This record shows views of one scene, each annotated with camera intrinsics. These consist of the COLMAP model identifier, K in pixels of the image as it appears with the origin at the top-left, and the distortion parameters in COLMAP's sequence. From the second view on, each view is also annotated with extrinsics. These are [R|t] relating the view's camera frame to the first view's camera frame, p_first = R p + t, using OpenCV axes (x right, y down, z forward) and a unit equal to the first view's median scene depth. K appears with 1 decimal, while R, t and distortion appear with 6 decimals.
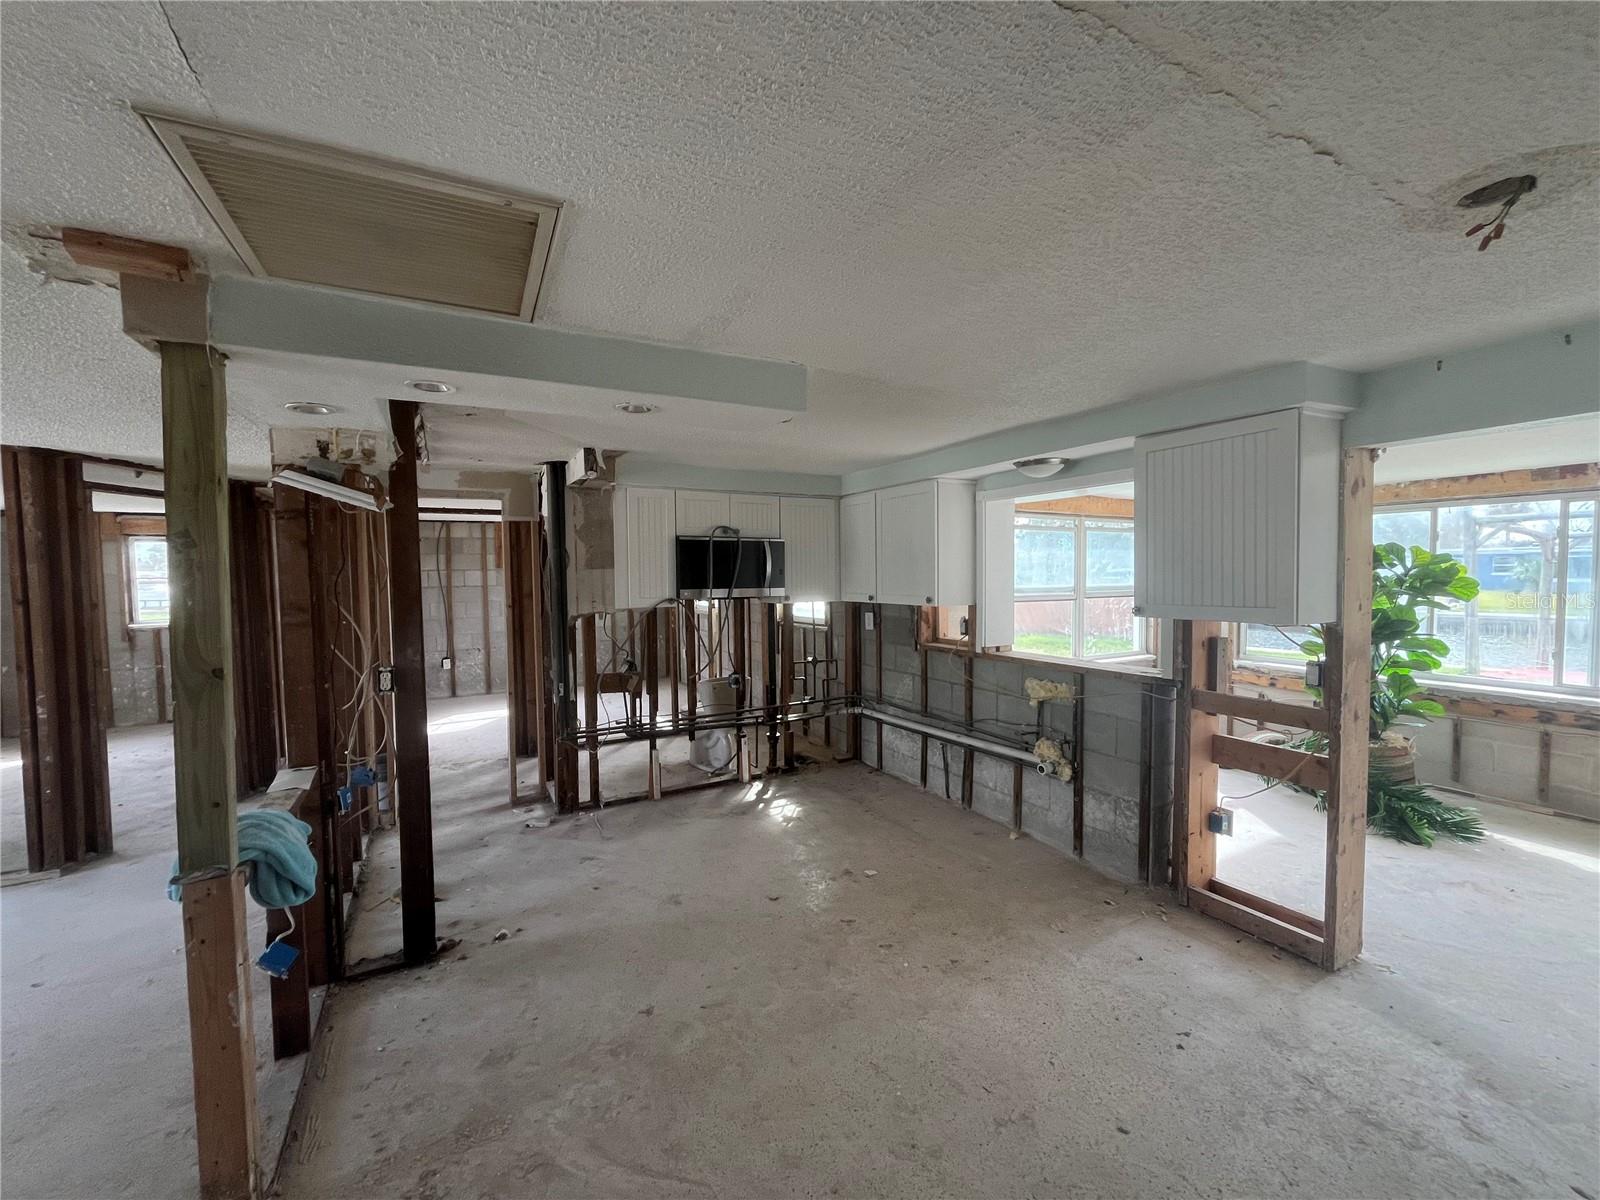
lens RADIAL K [[649.1, 0, 800.0], [0, 649.1, 600.0], [0, 0, 1]] dist [-0.000979, -0.000140]
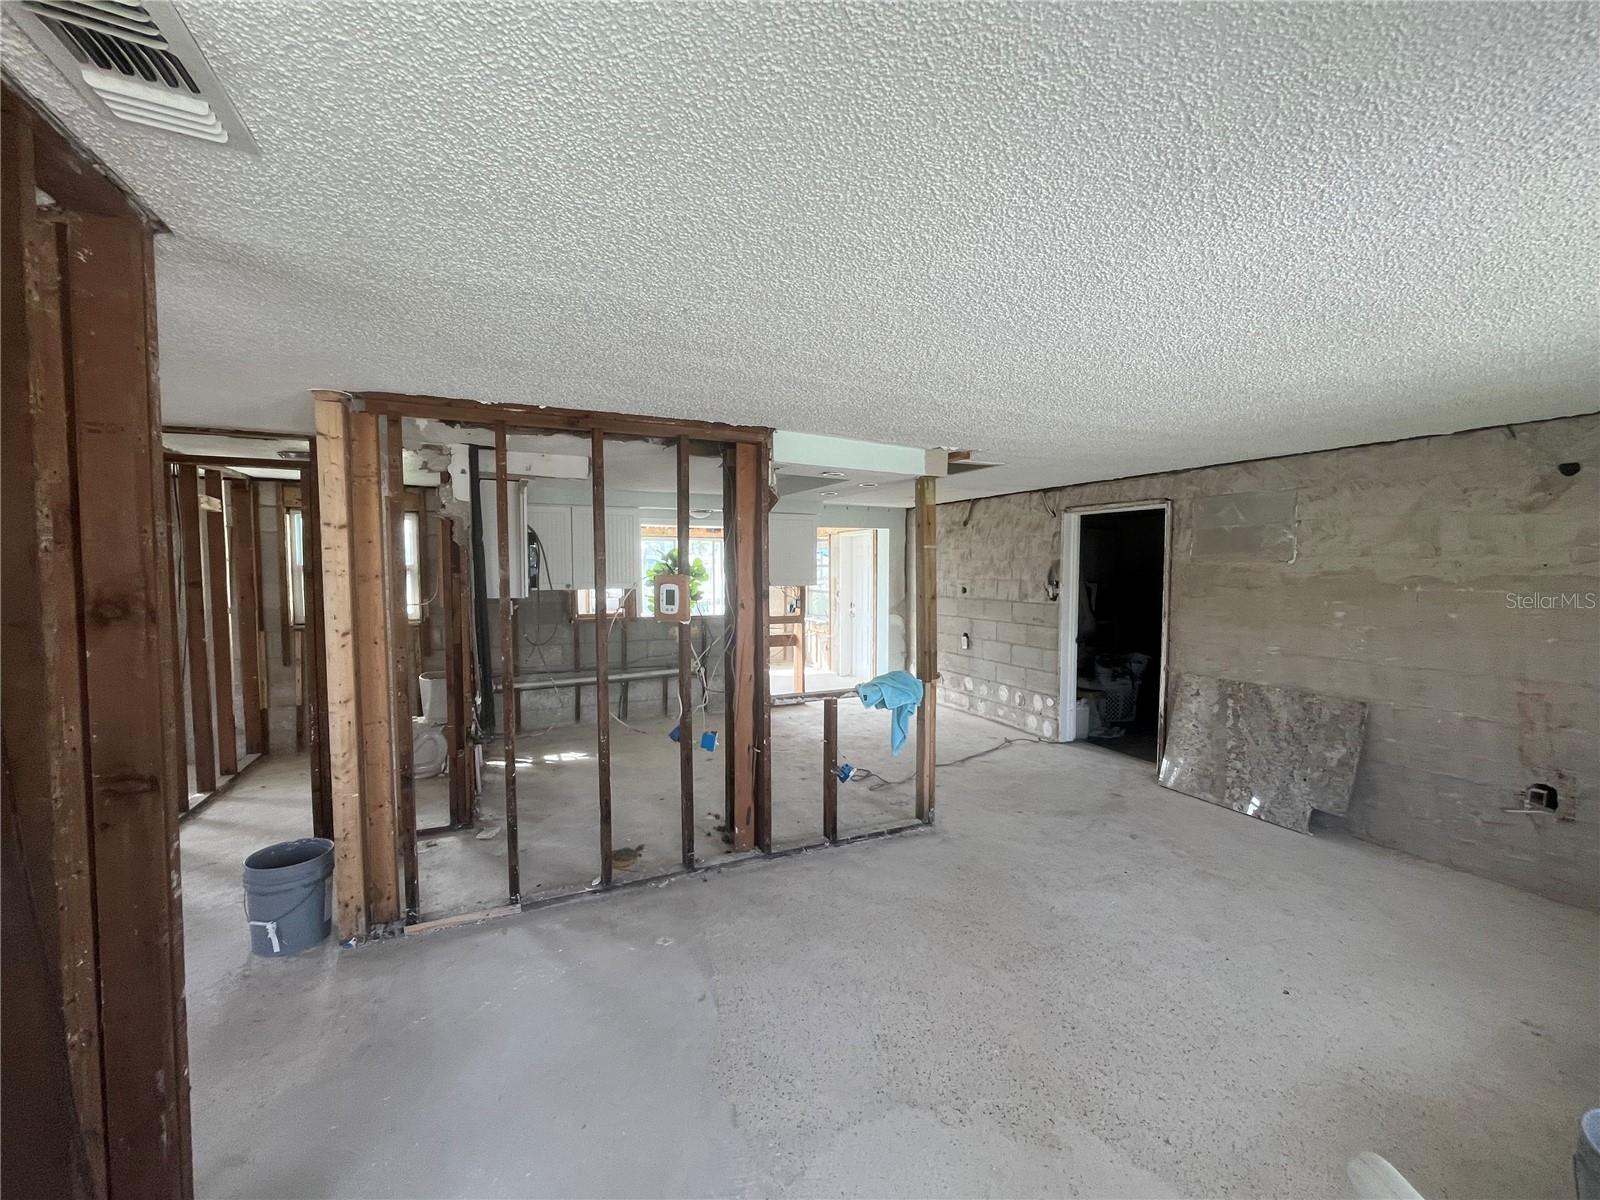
lens RADIAL K [[649.1, 0, 800.0], [0, 649.1, 600.0], [0, 0, 1]] dist [-0.000979, -0.000140]
pose [[0.081233, -0.045254, 0.995667, -1.240067], [0.036682, 0.998428, 0.042387, -0.016169], [-0.996020, 0.033080, 0.082765, 0.445811]]
